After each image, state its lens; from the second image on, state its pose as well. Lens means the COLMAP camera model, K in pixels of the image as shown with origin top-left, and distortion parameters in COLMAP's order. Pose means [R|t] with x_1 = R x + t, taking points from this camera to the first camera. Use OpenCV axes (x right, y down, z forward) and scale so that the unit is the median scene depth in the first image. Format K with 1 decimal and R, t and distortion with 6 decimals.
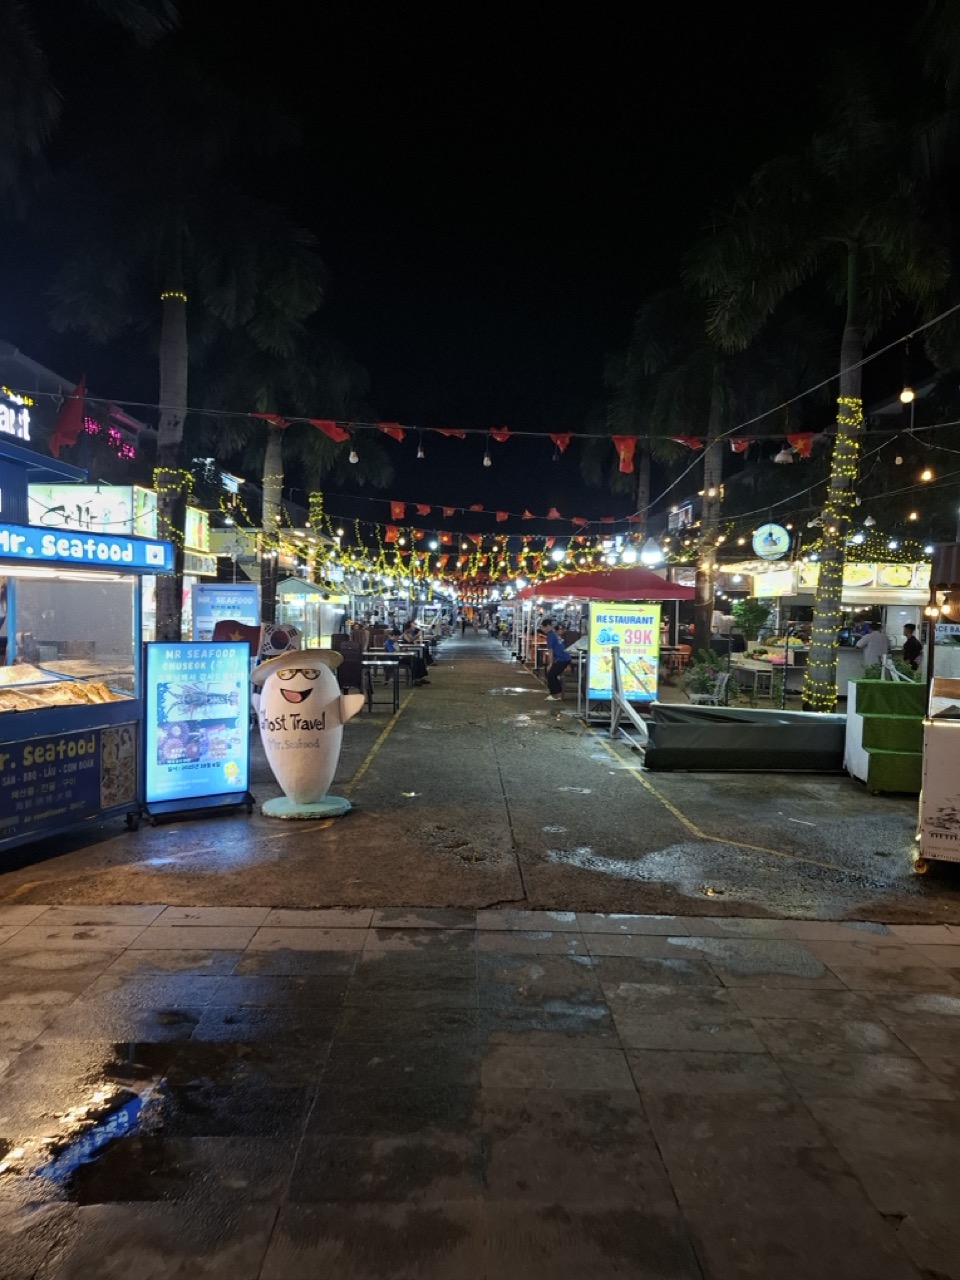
lens RADIAL K [[867.8, 0, 480.3], [0, 867.8, 631.2], [0, 0, 1]] dist [0.051388, -0.003739]
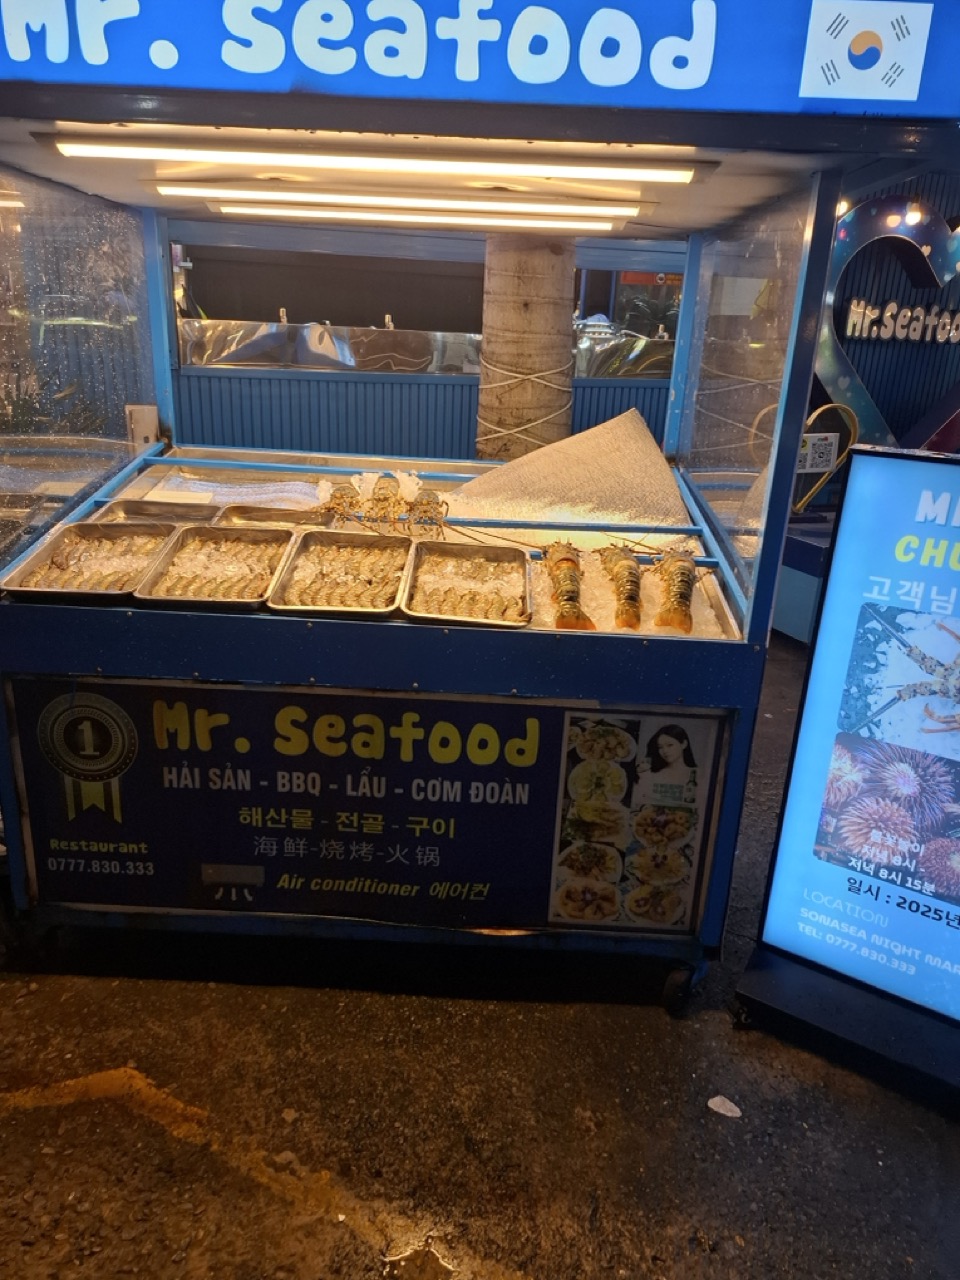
lens RADIAL K [[867.8, 0, 480.3], [0, 867.8, 631.2], [0, 0, 1]] dist [0.051388, -0.003739]
pose [[0.289243, 0.301770, -0.908446, -0.146214], [-0.061798, 0.952917, 0.296866, -0.008019], [0.955259, -0.029726, 0.294274, 0.805792]]
